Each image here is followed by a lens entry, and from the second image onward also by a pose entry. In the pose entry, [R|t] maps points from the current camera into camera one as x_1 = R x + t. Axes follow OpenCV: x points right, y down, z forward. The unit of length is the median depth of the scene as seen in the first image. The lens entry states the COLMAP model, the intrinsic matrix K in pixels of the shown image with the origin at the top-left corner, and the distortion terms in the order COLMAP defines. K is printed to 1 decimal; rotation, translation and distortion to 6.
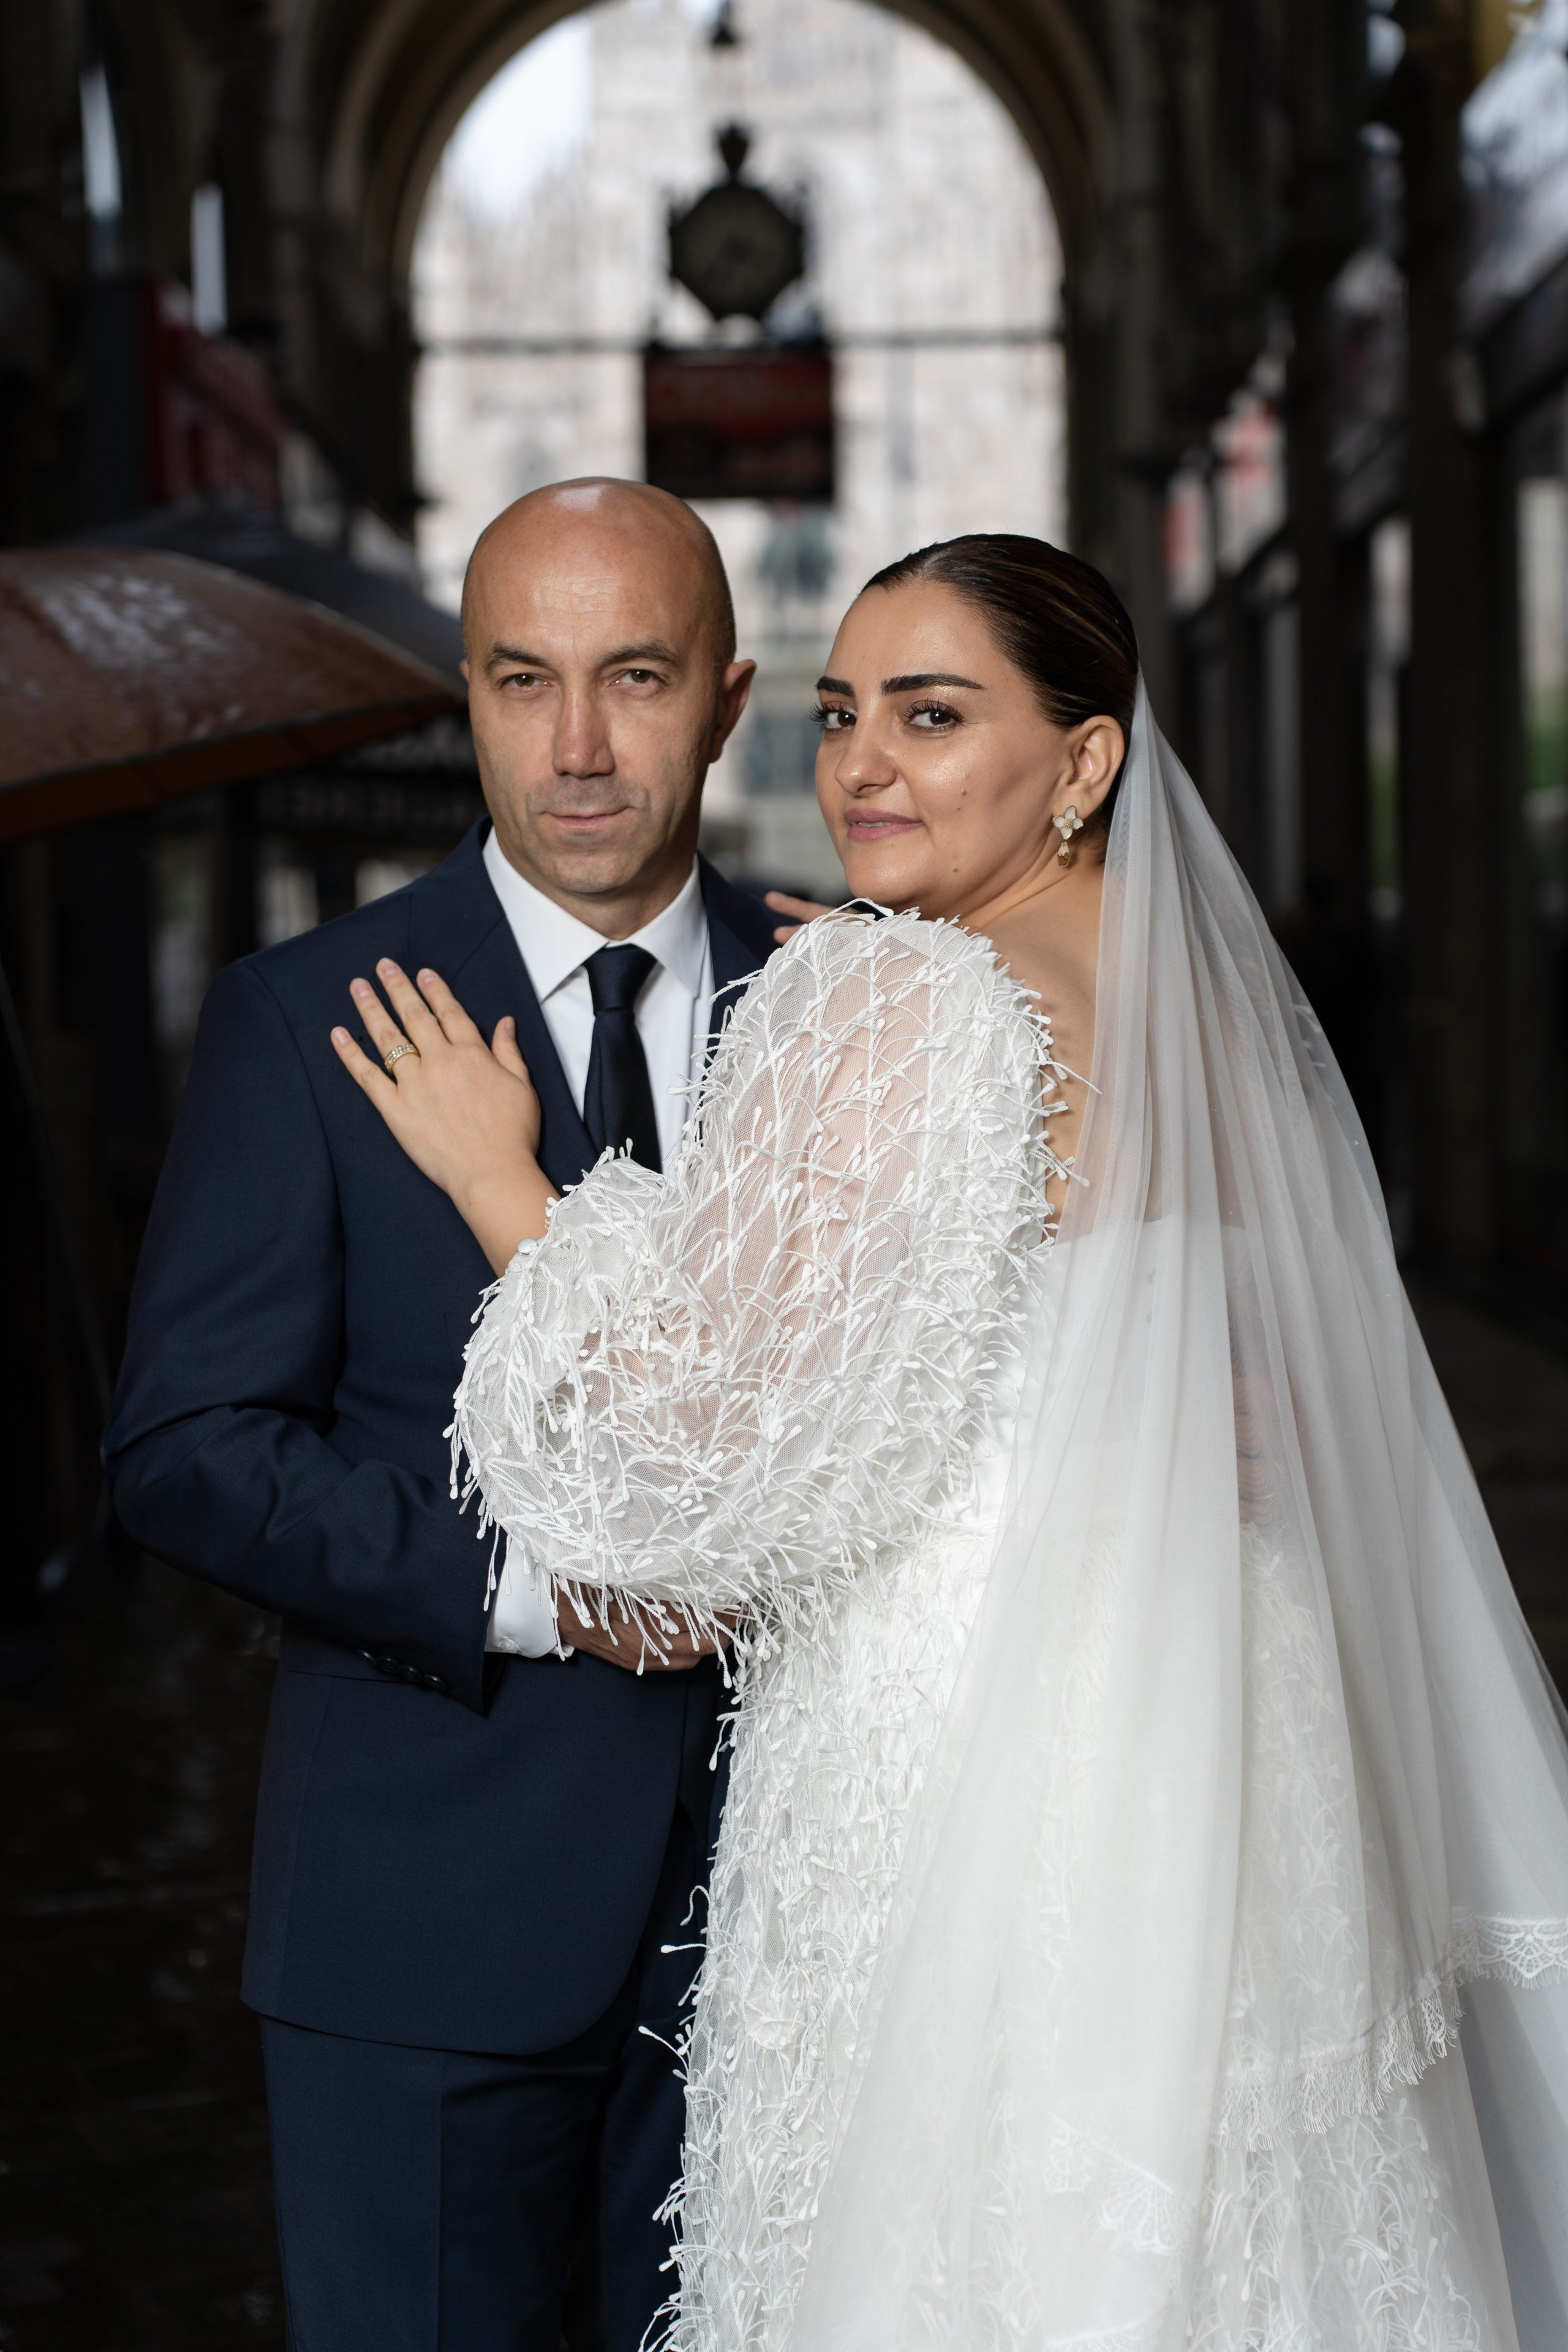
lens RADIAL K [[3858.6, 0, 781.6], [0, 3858.6, 1178.4], [0, 0, 1]] dist [-0.026120, 0.000000]
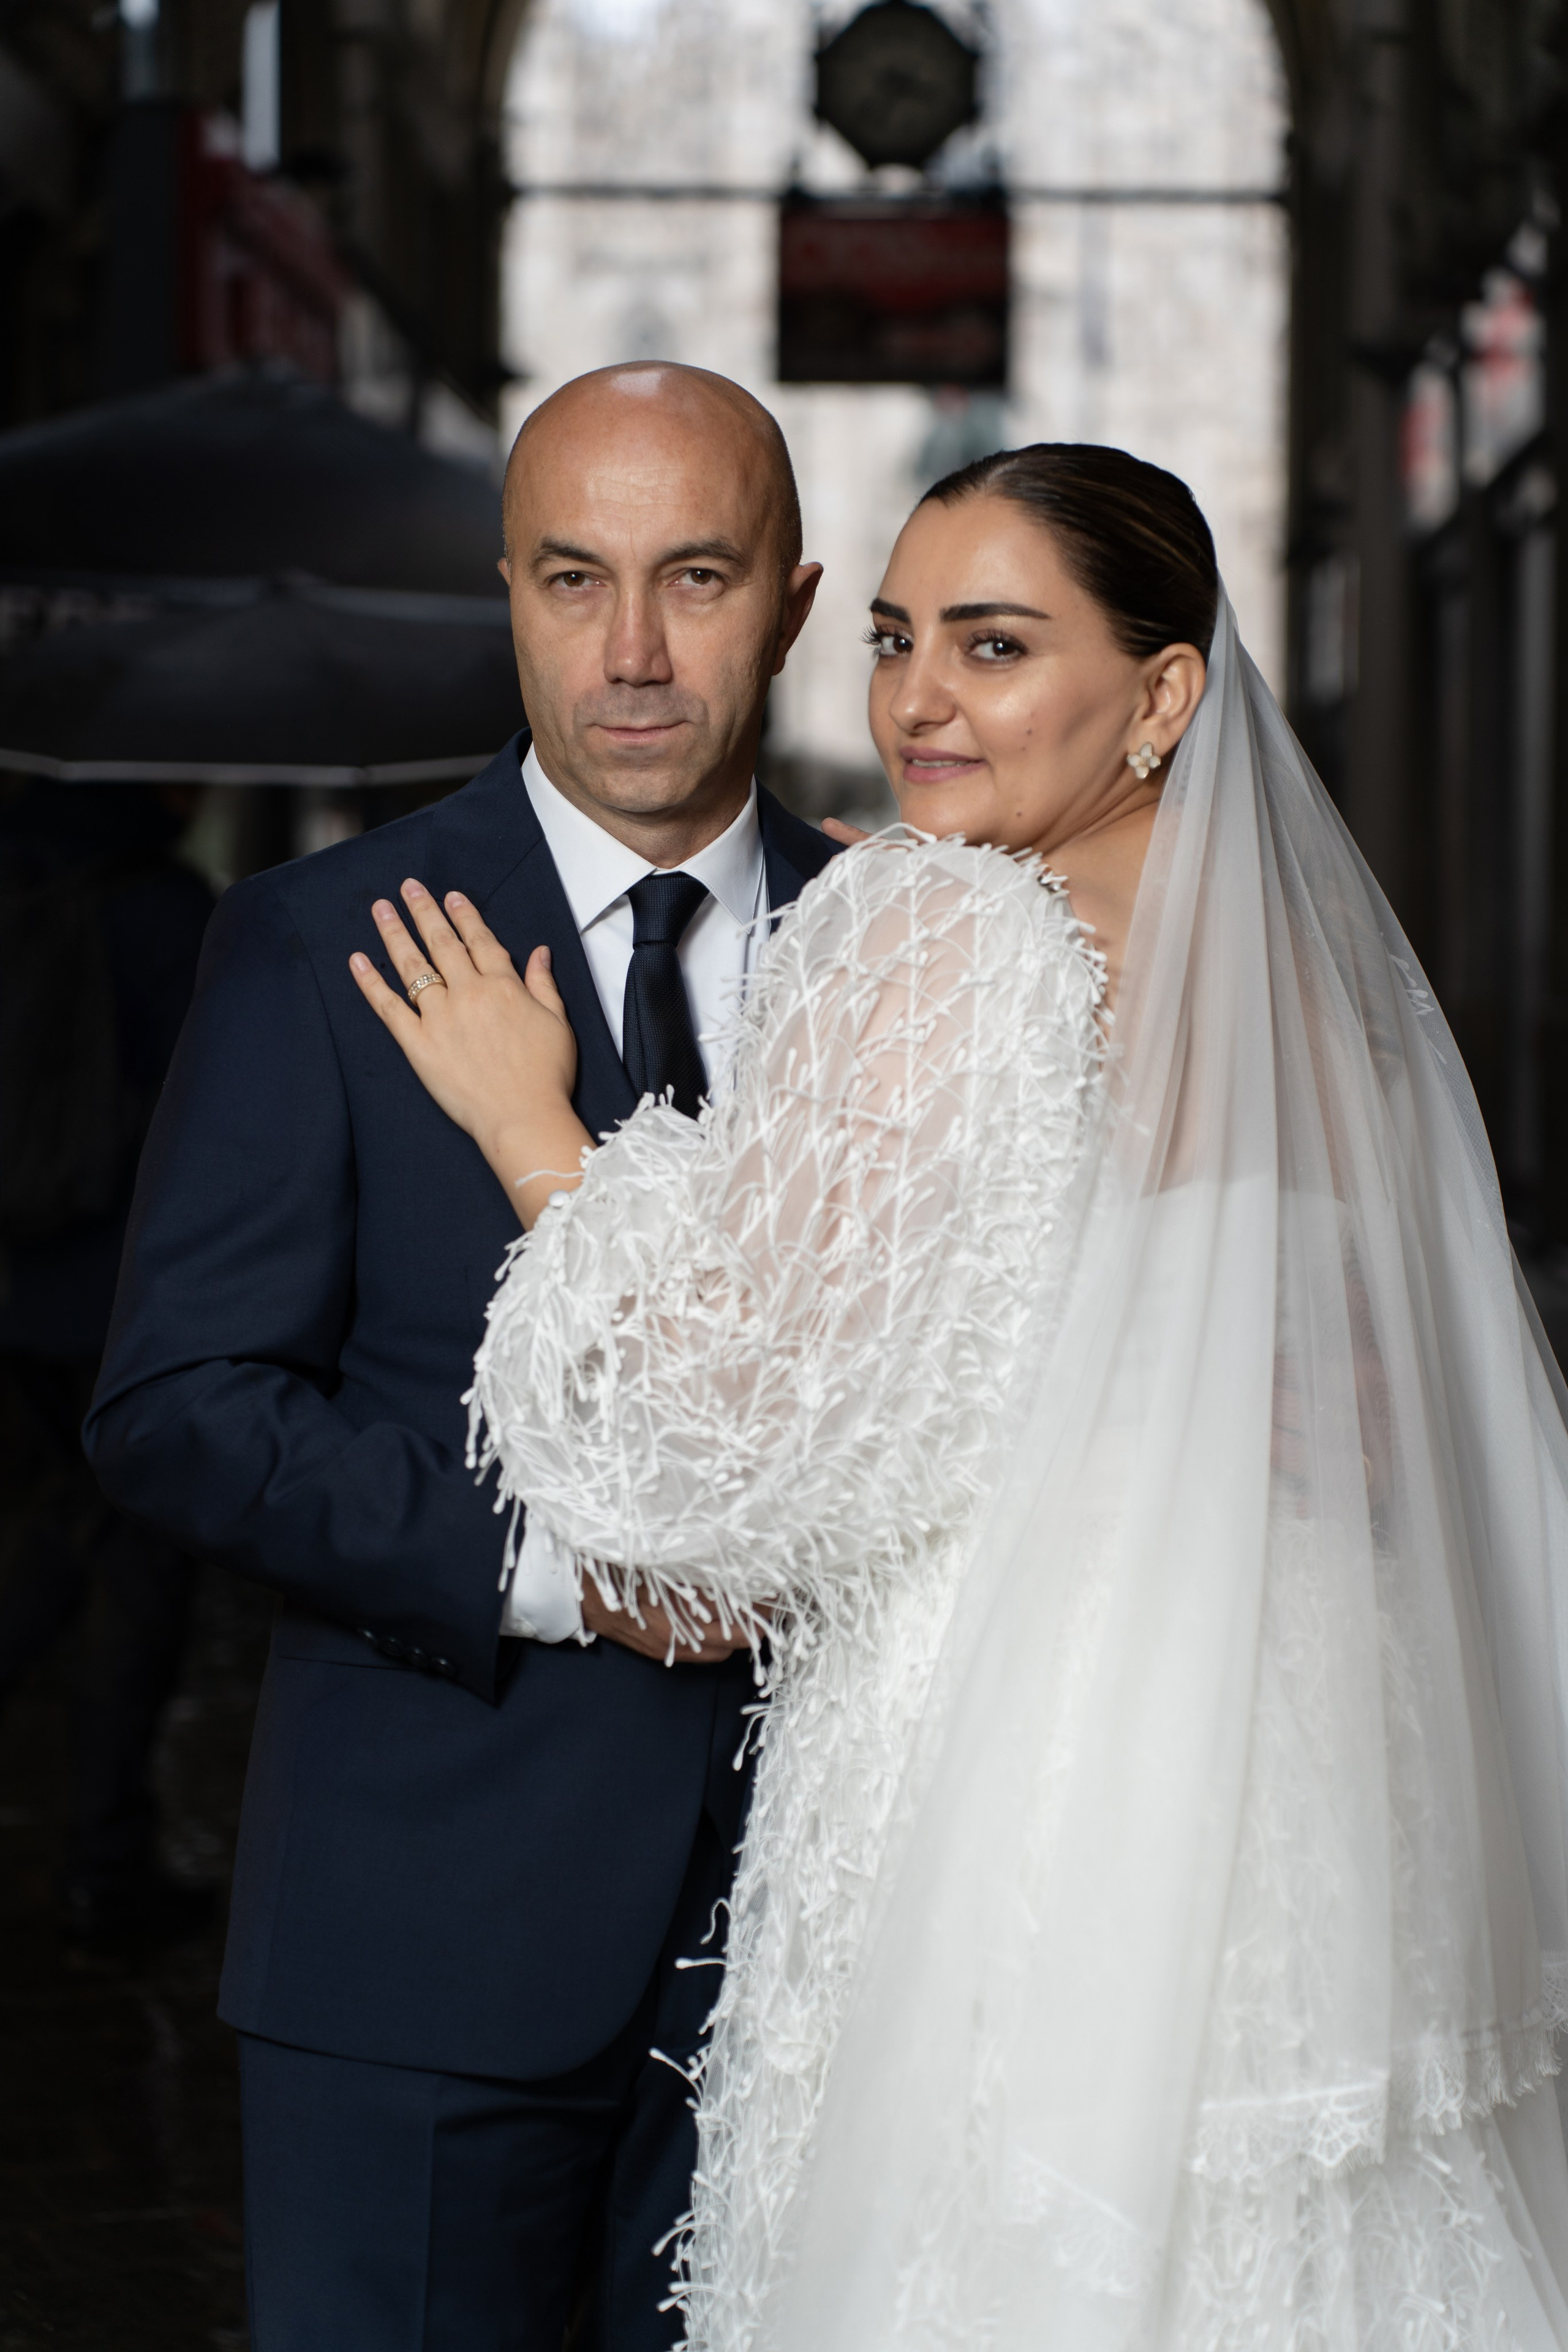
lens RADIAL K [[4819.4, 0, 891.2], [0, 4819.4, 1124.2], [0, 0, 1]] dist [0.108795, 0.000000]
pose [[0.999418, 0.031282, -0.013589, 0.029624], [-0.031562, 0.999284, -0.020883, 0.022386], [0.012926, 0.021300, 0.999690, -0.158108]]
